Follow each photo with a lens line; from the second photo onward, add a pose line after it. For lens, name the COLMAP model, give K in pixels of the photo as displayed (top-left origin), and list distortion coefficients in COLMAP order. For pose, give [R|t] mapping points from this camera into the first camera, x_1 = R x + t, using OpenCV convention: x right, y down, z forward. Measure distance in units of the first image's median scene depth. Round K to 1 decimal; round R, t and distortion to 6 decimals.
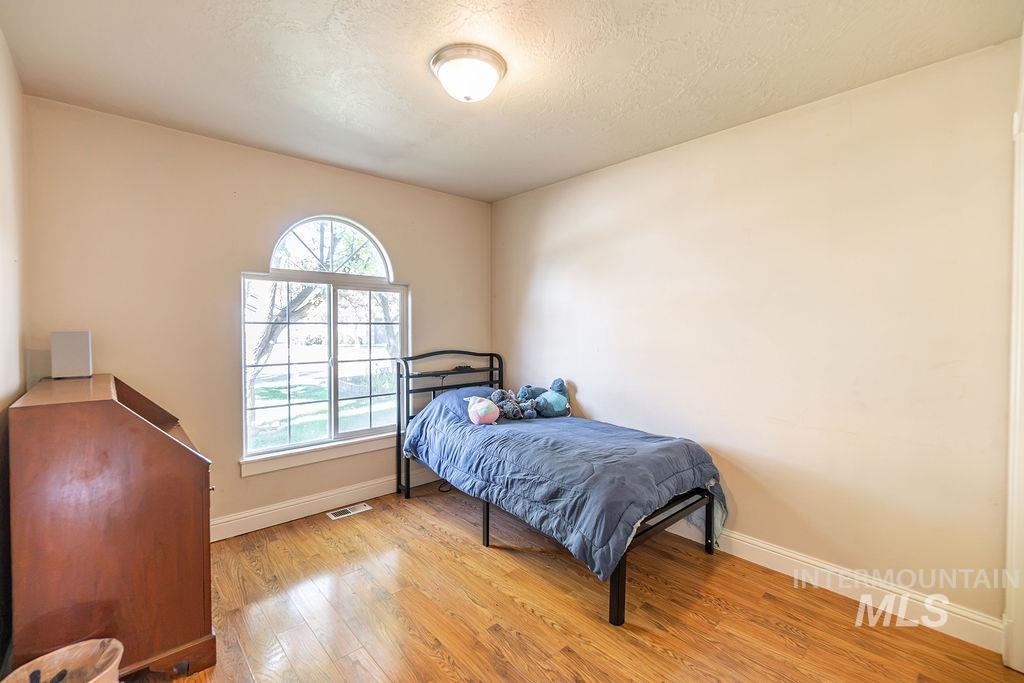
lens RADIAL K [[445.5, 0, 512.8], [0, 445.5, 333.7], [0, 0, 1]] dist [-0.004937, -0.000293]
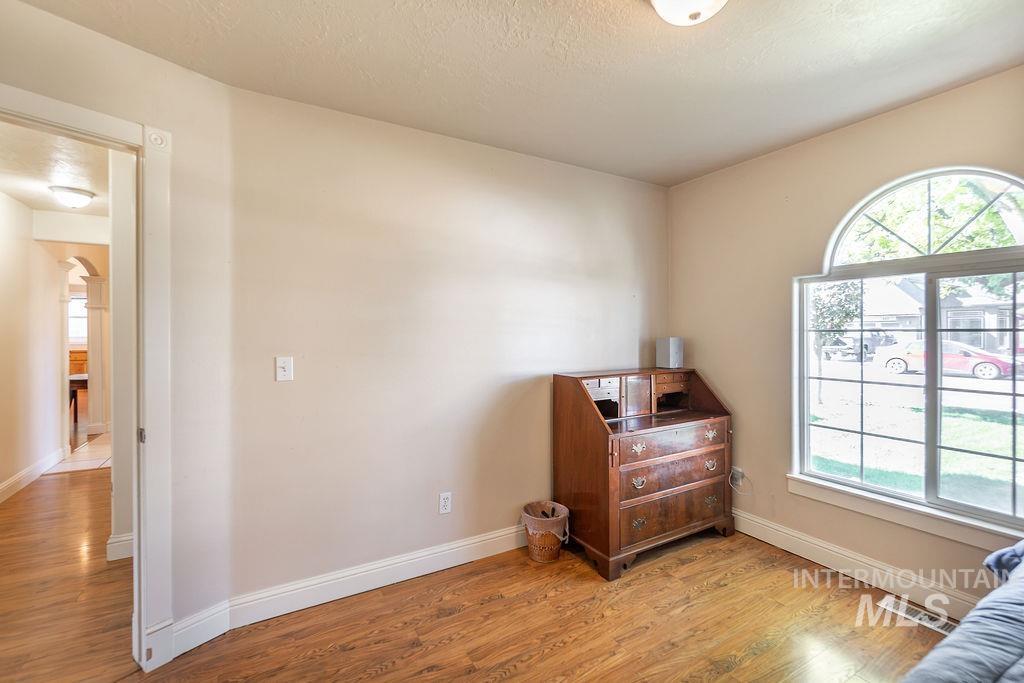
lens RADIAL K [[445.5, 0, 512.8], [0, 445.5, 333.7], [0, 0, 1]] dist [-0.004937, -0.000293]
pose [[-0.222854, -0.000395, -0.974852, 0.440503], [-0.013083, 0.999911, 0.002586, -0.012806], [0.974764, 0.013330, -0.222840, 0.602397]]
